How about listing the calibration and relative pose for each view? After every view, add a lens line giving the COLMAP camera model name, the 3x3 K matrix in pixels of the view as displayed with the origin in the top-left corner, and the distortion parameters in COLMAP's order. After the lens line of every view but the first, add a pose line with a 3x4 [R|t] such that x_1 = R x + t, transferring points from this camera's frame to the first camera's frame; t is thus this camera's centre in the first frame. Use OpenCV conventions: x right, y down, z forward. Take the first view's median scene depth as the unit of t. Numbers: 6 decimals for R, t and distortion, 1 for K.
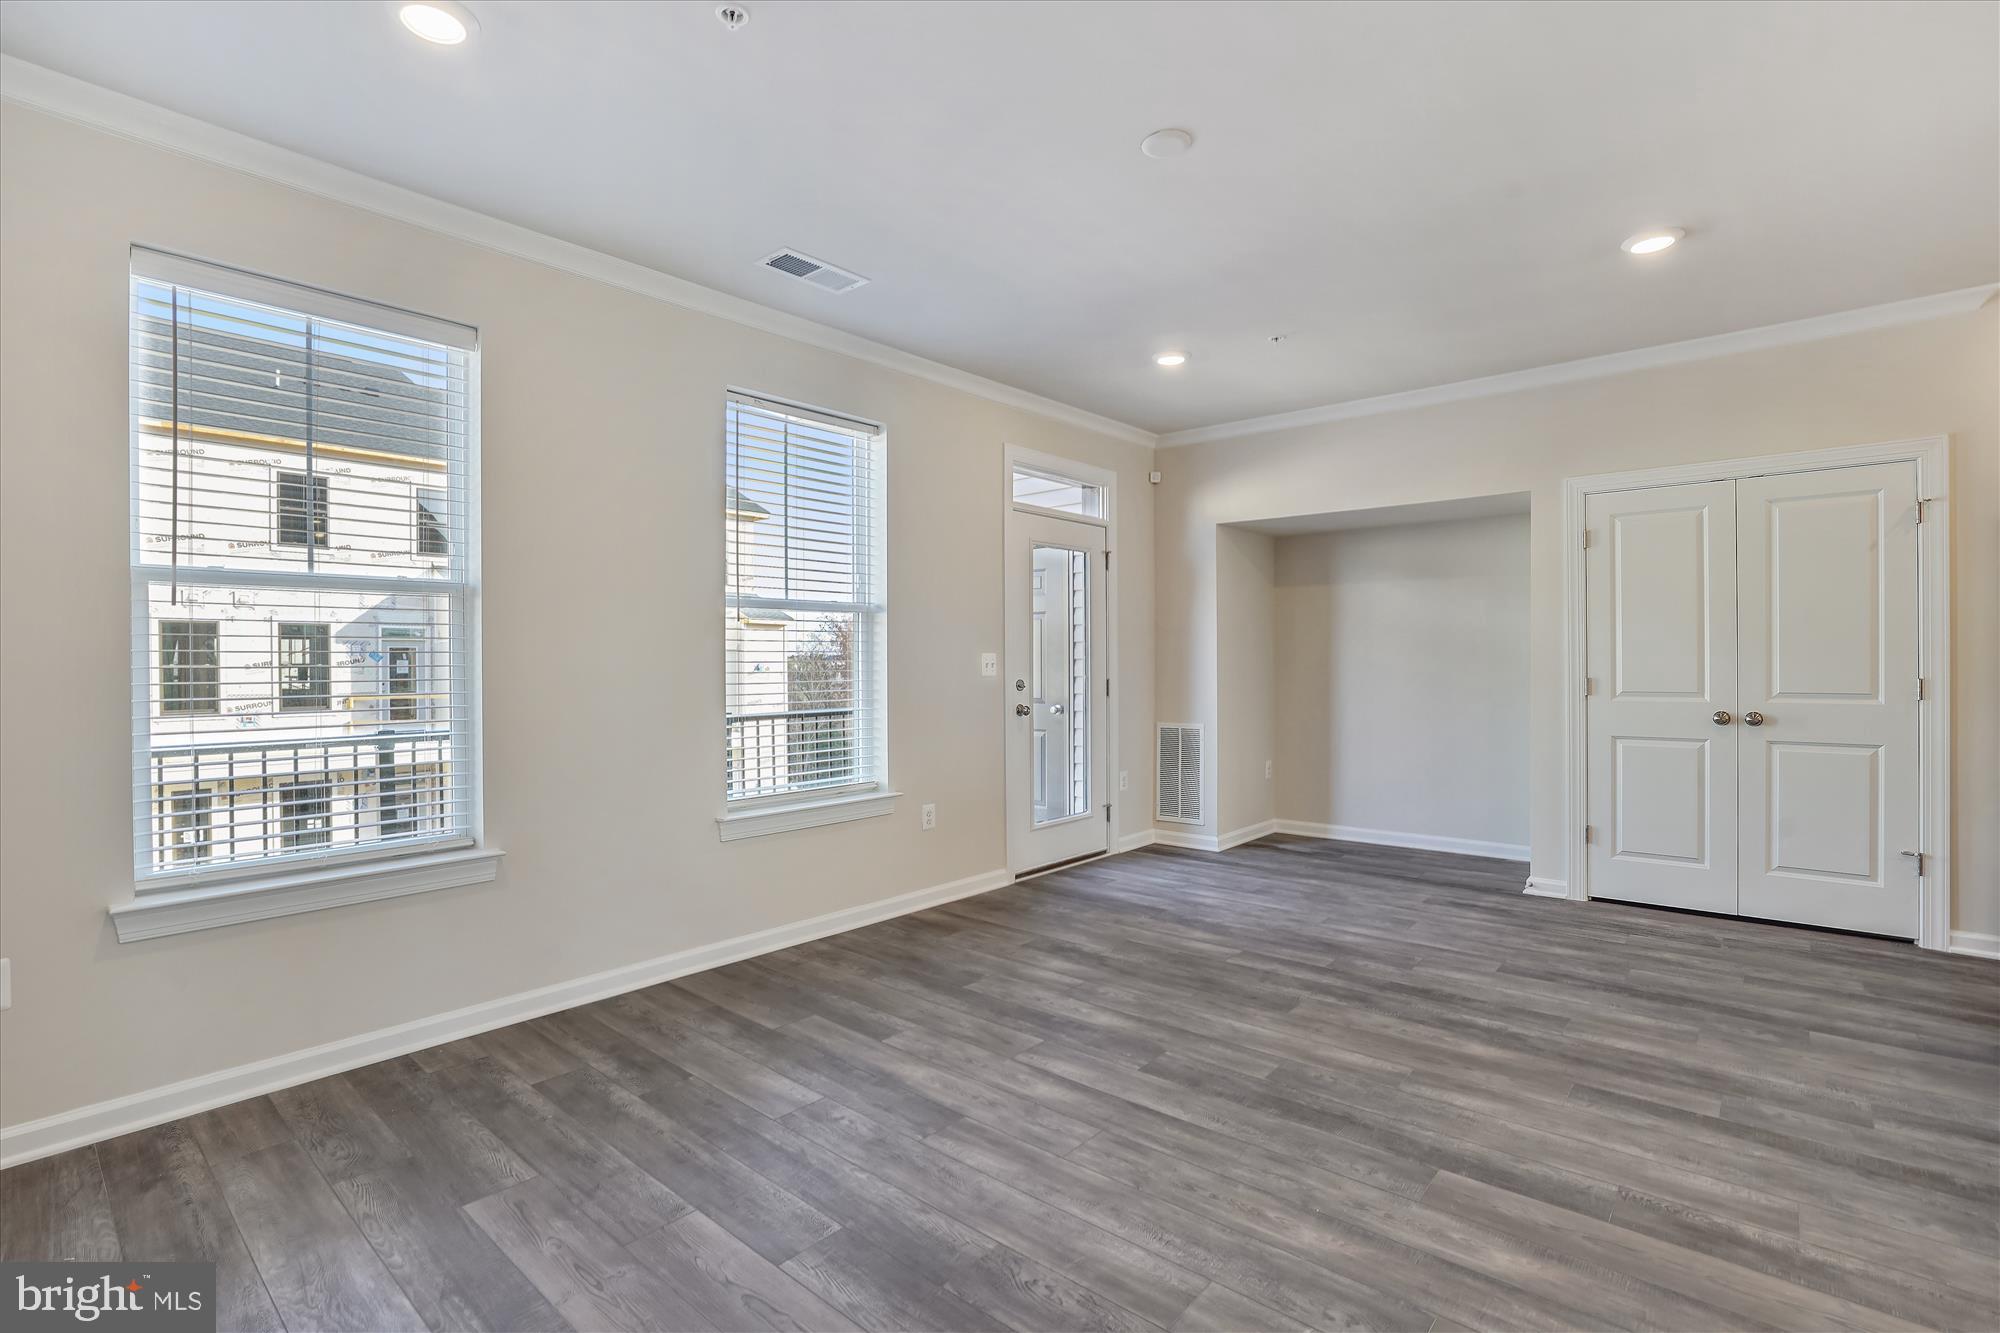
lens RADIAL K [[929.1, 0, 1000.6], [0, 929.1, 660.3], [0, 0, 1]] dist [-0.061361, 0.024090]
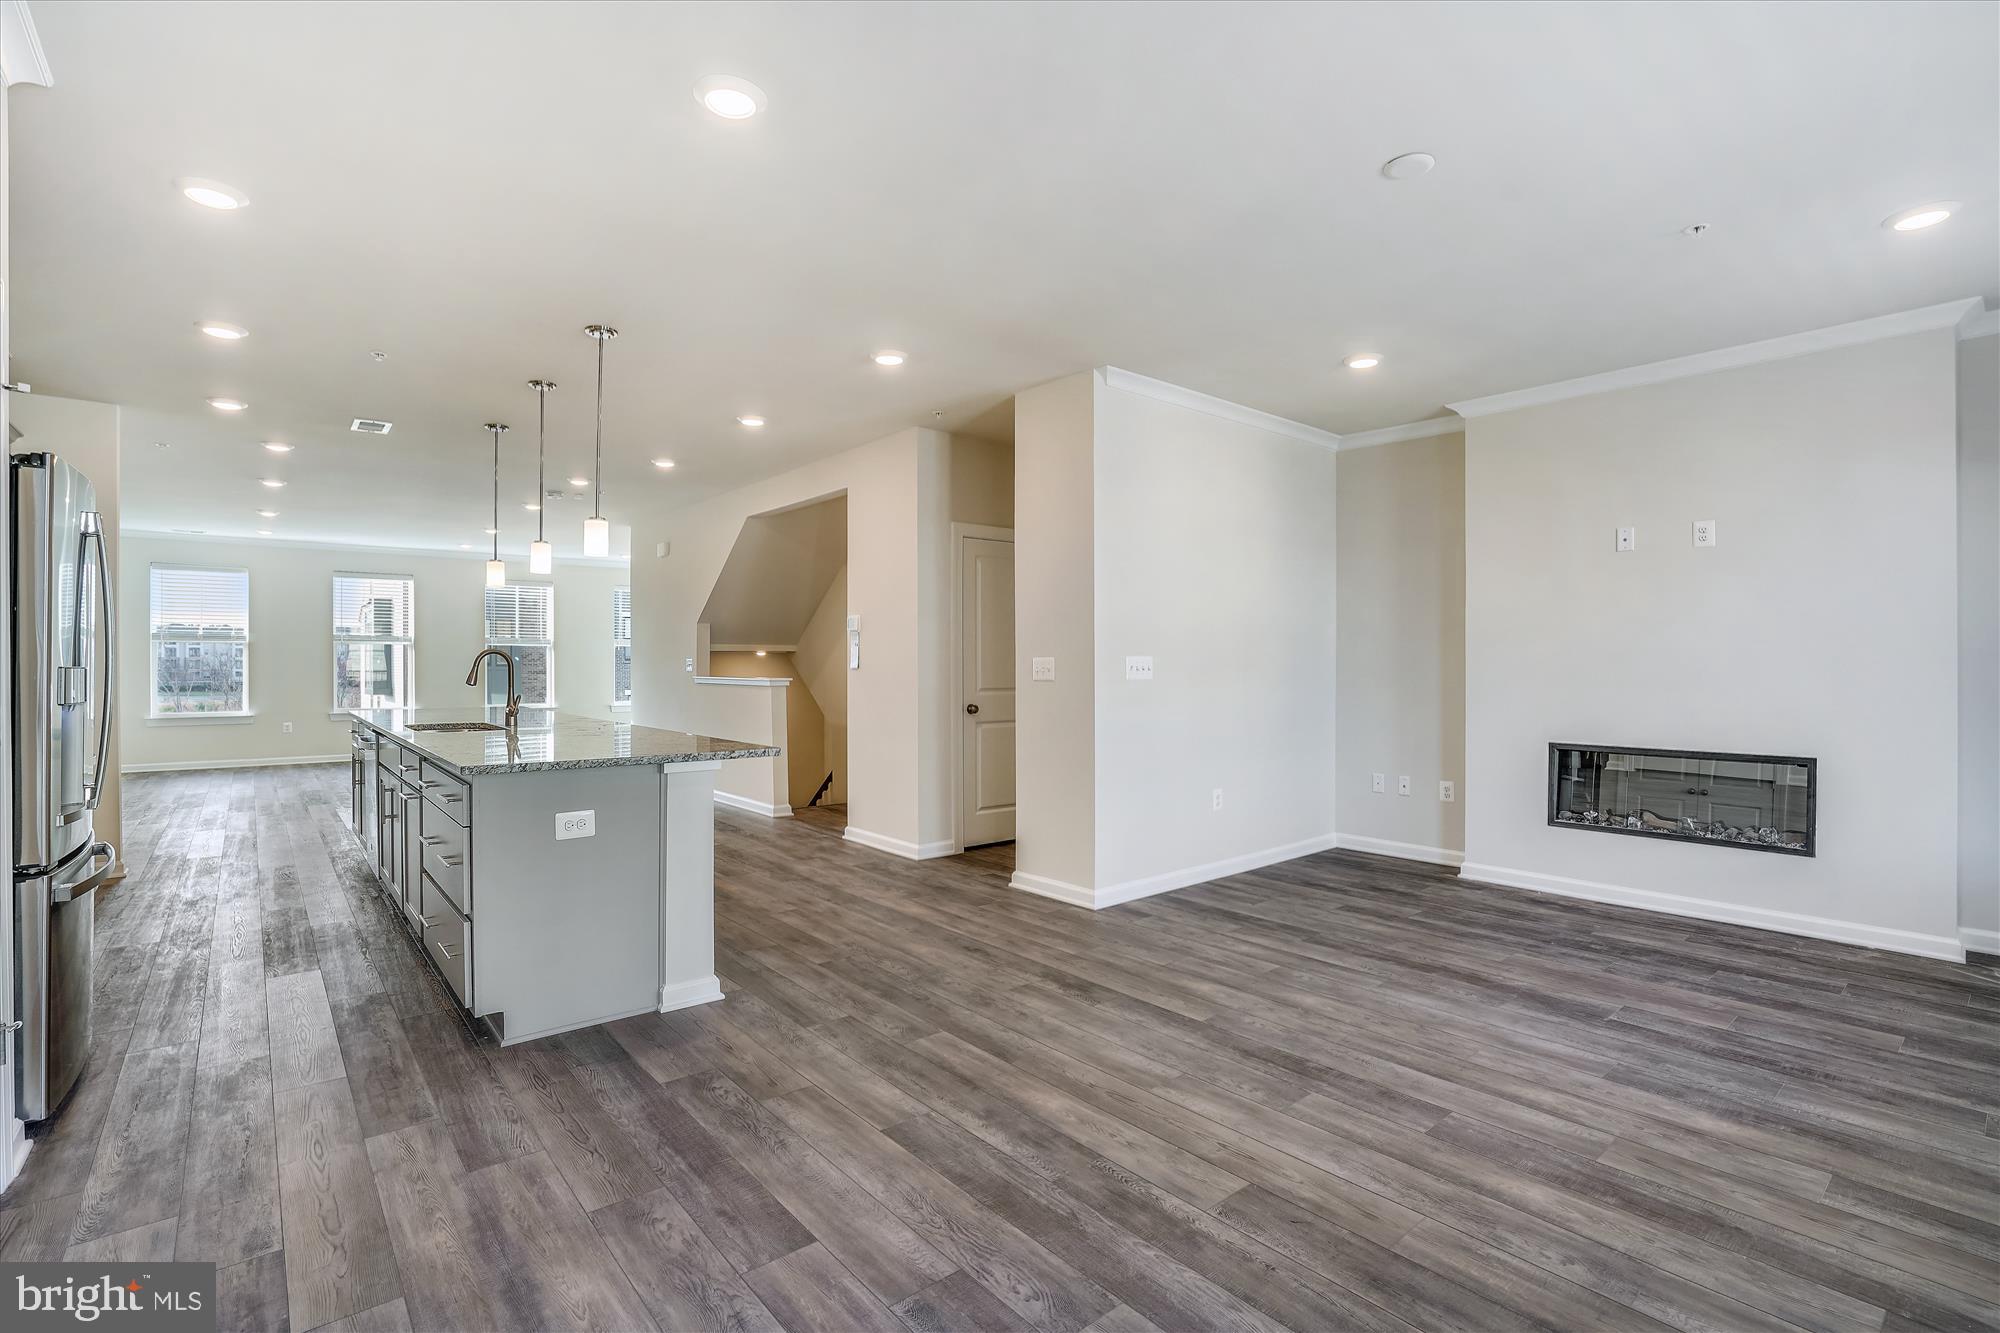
lens RADIAL K [[929.1, 0, 1000.6], [0, 929.1, 660.3], [0, 0, 1]] dist [-0.061361, 0.024090]
pose [[-0.987744, 0.008403, 0.155855, 0.424870], [0.007848, 0.999960, -0.004175, -0.002726], [-0.155884, -0.002900, -0.987771, 1.855437]]
